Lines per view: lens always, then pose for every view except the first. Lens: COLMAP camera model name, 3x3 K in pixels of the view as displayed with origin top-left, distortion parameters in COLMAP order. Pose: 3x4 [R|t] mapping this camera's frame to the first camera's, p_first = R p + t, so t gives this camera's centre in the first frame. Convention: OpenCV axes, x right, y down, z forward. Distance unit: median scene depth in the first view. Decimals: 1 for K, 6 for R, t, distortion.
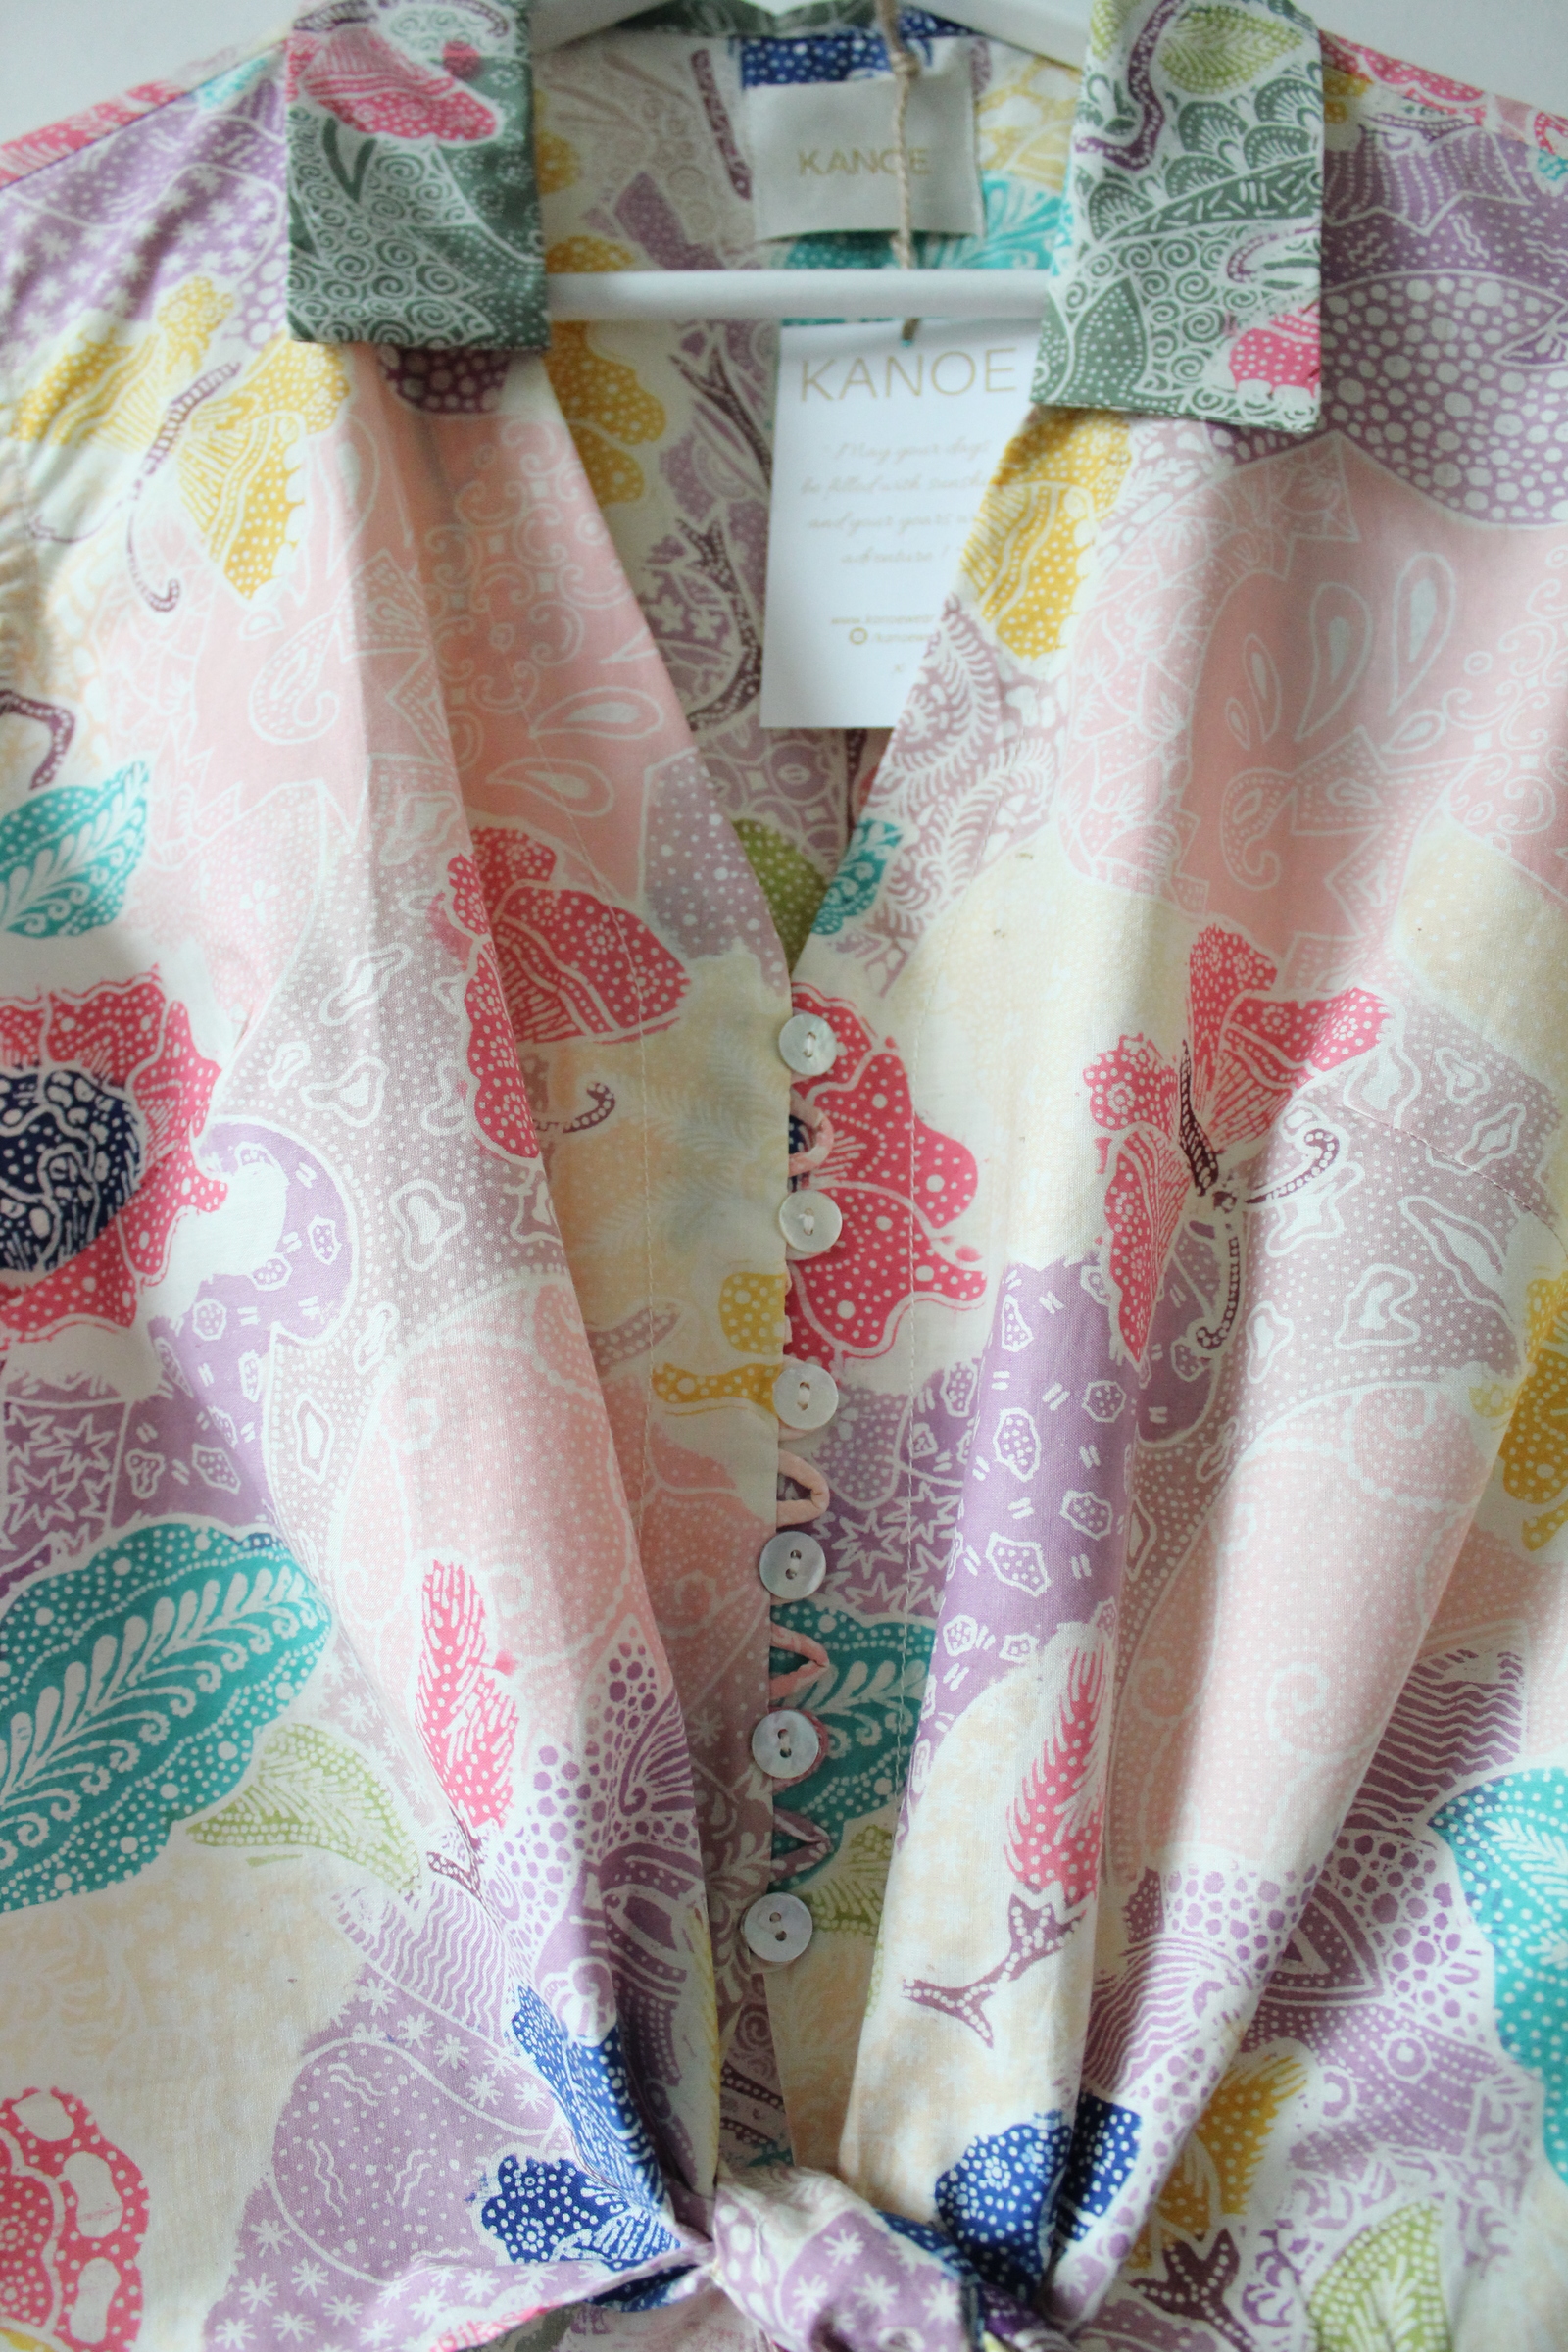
lens RADIAL K [[1878.0, 0, 751.2], [0, 1878.0, 1166.5], [0, 0, 1]] dist [-0.176130, 0.130392]
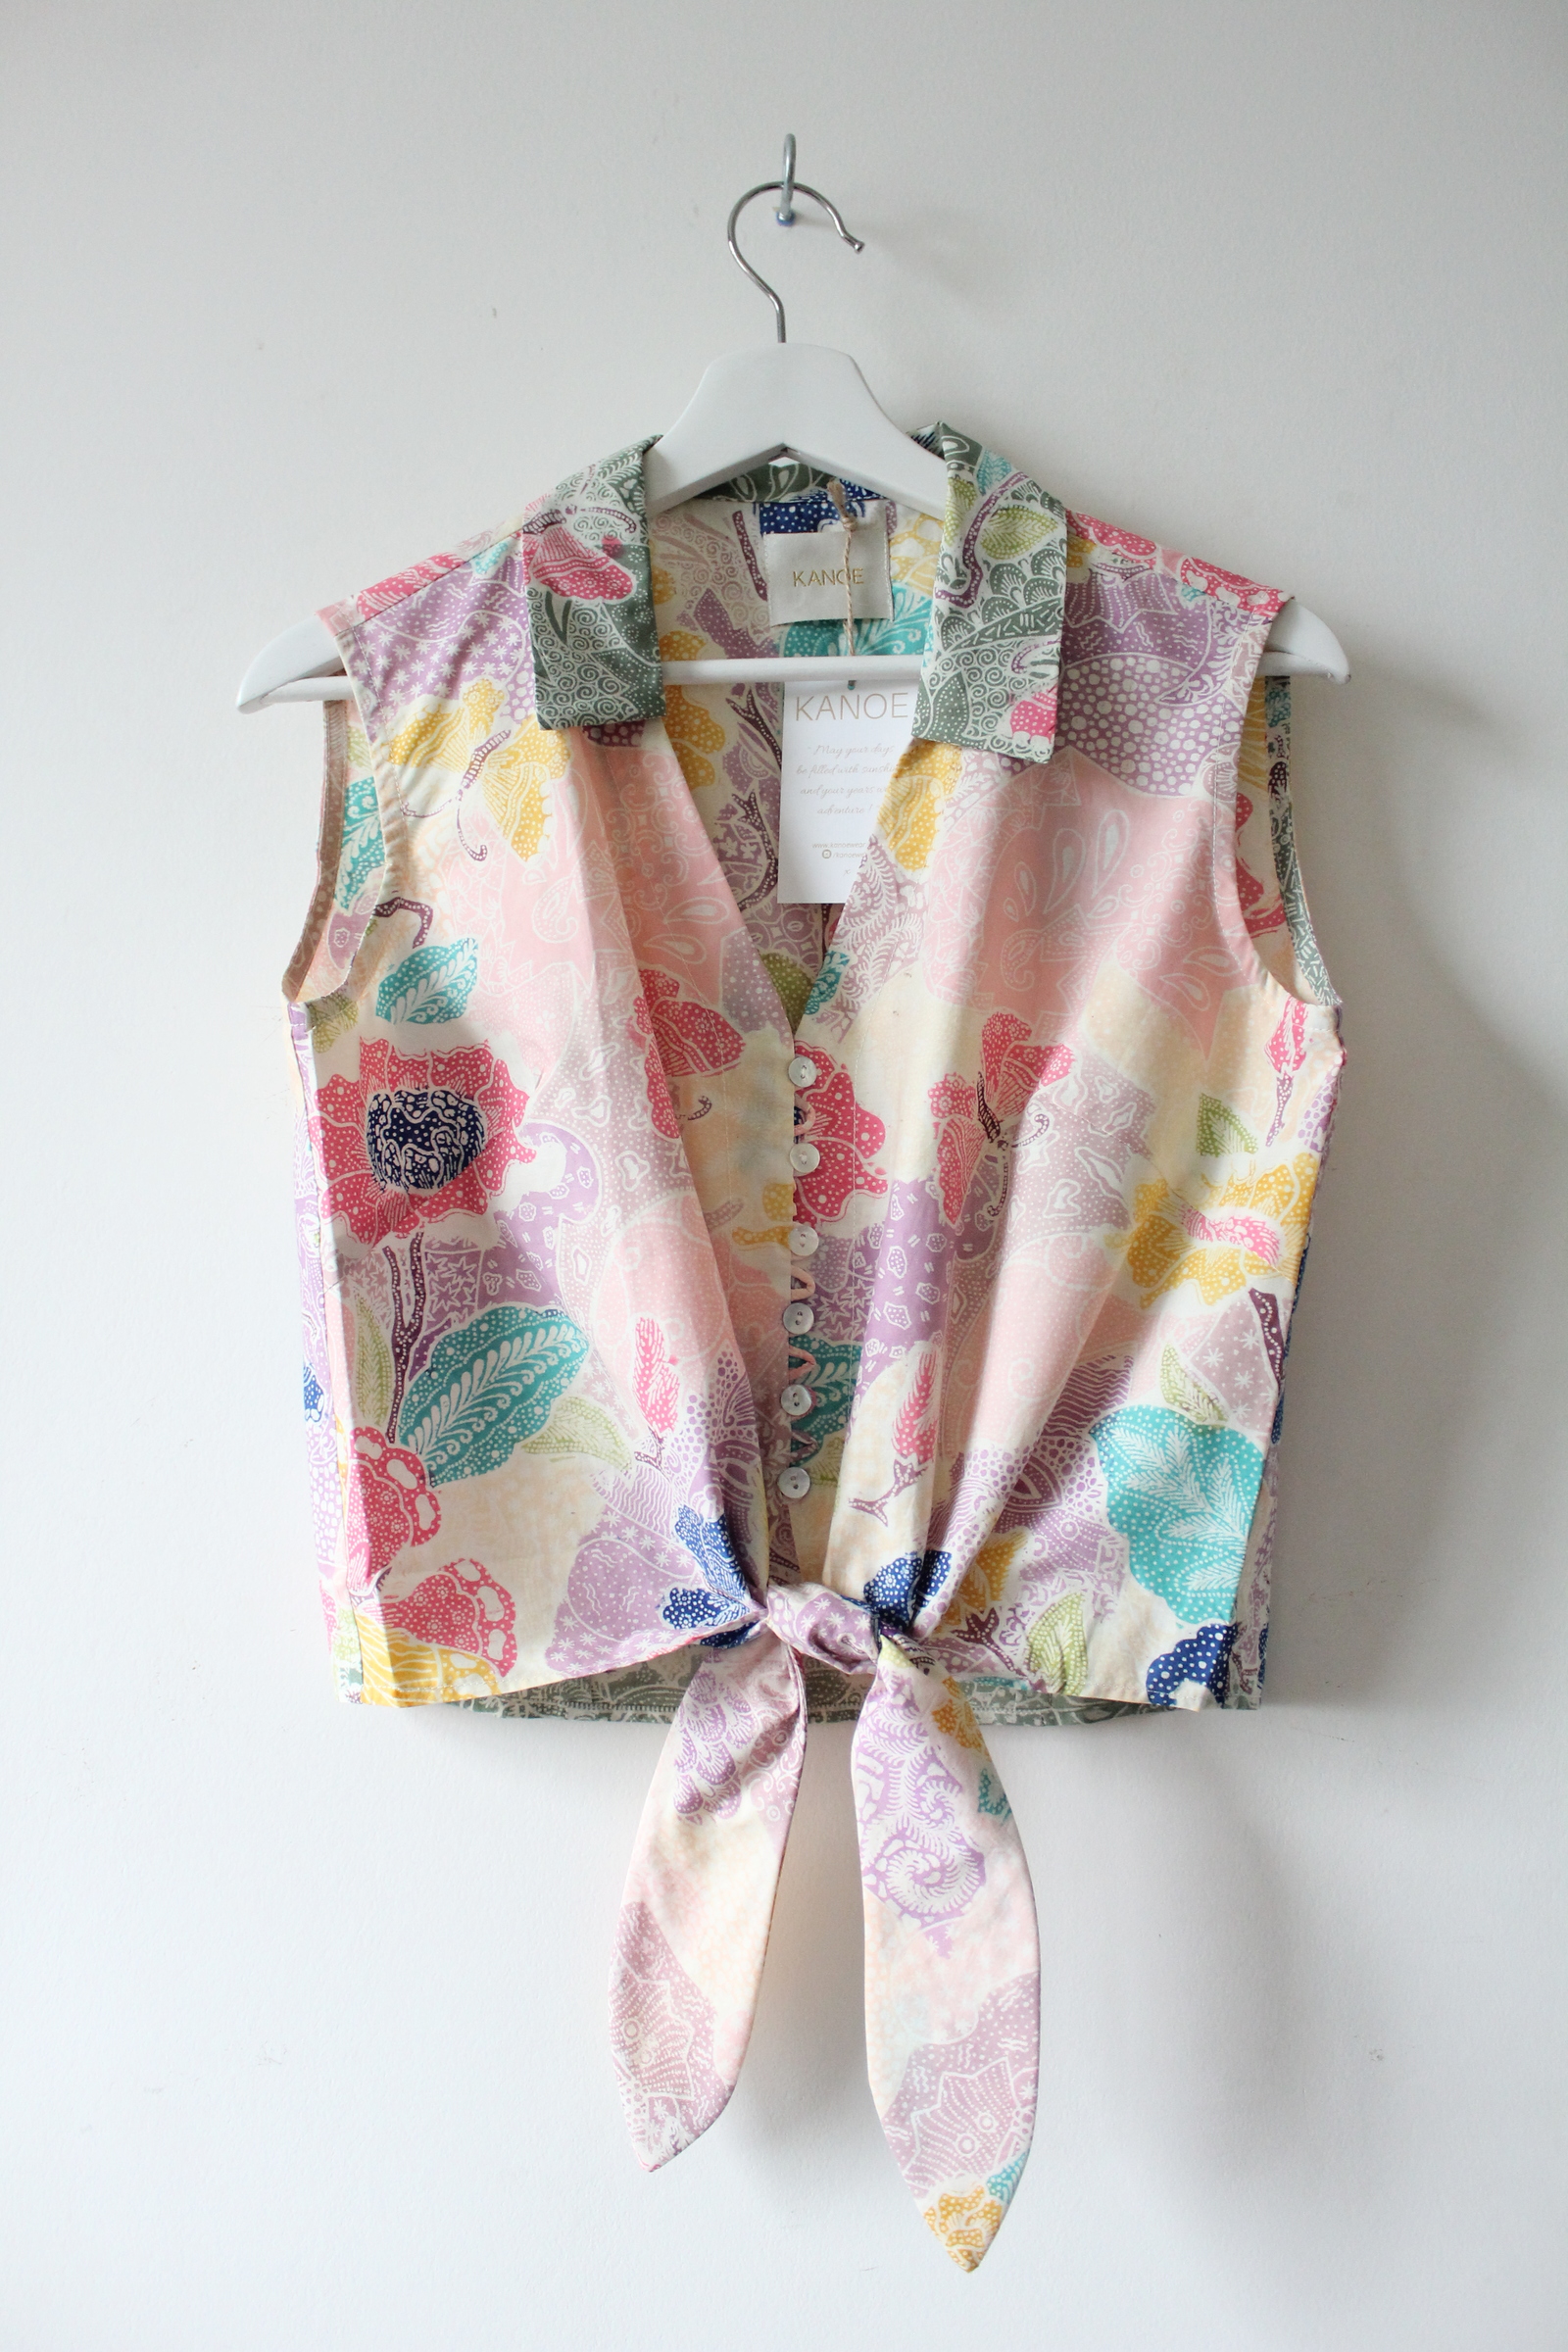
lens RADIAL K [[1878.0, 0, 751.2], [0, 1878.0, 1166.5], [0, 0, 1]] dist [-0.176130, 0.130392]
pose [[0.999514, -0.018189, -0.025309, 0.024946], [0.020746, 0.994282, 0.104750, -0.187043], [0.023259, -0.105224, 0.994176, -1.124450]]
